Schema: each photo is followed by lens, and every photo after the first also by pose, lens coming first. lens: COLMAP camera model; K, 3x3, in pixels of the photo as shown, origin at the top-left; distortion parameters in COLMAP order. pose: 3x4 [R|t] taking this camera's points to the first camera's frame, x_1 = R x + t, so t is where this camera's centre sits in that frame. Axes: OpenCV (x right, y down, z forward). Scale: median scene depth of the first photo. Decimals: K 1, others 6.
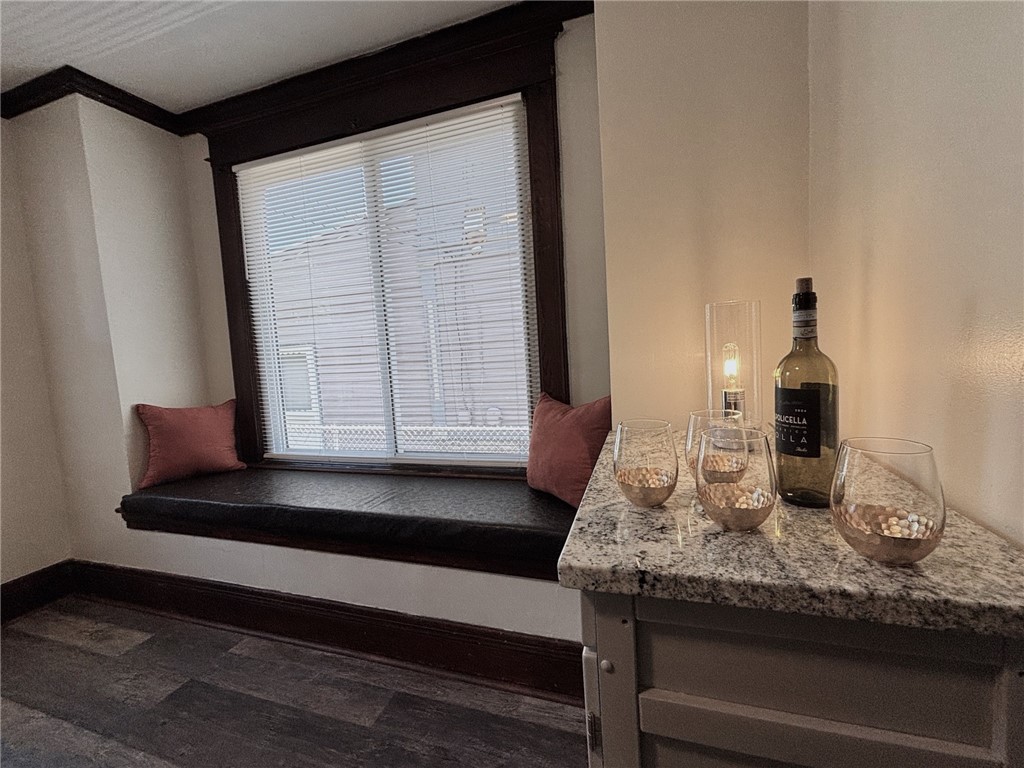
lens RADIAL K [[411.0, 0, 540.8], [0, 411.0, 384.2], [0, 0, 1]] dist [-0.033073, -0.000053]
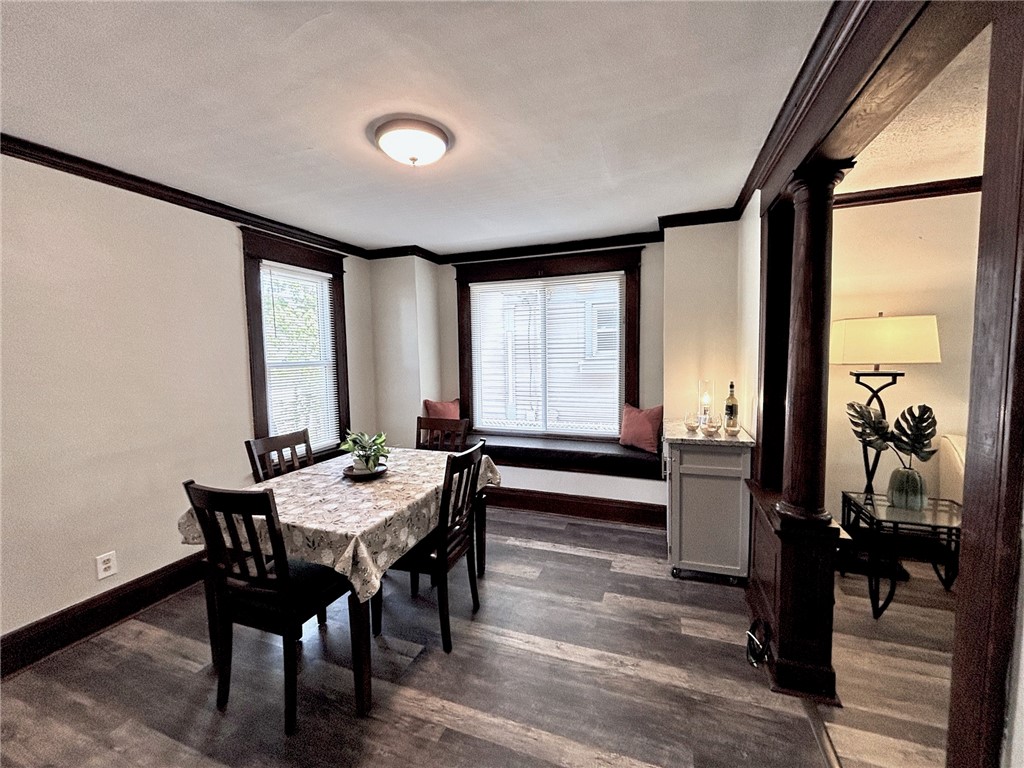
lens RADIAL K [[429.2, 0, 512.5], [0, 429.2, 382.3], [0, 0, 1]] dist [-0.000583, -0.000174]
pose [[0.997039, 0.043548, -0.063373, -0.465535], [-0.044431, 0.998933, -0.012578, -0.035020], [0.062758, 0.015356, 0.997911, -1.353042]]
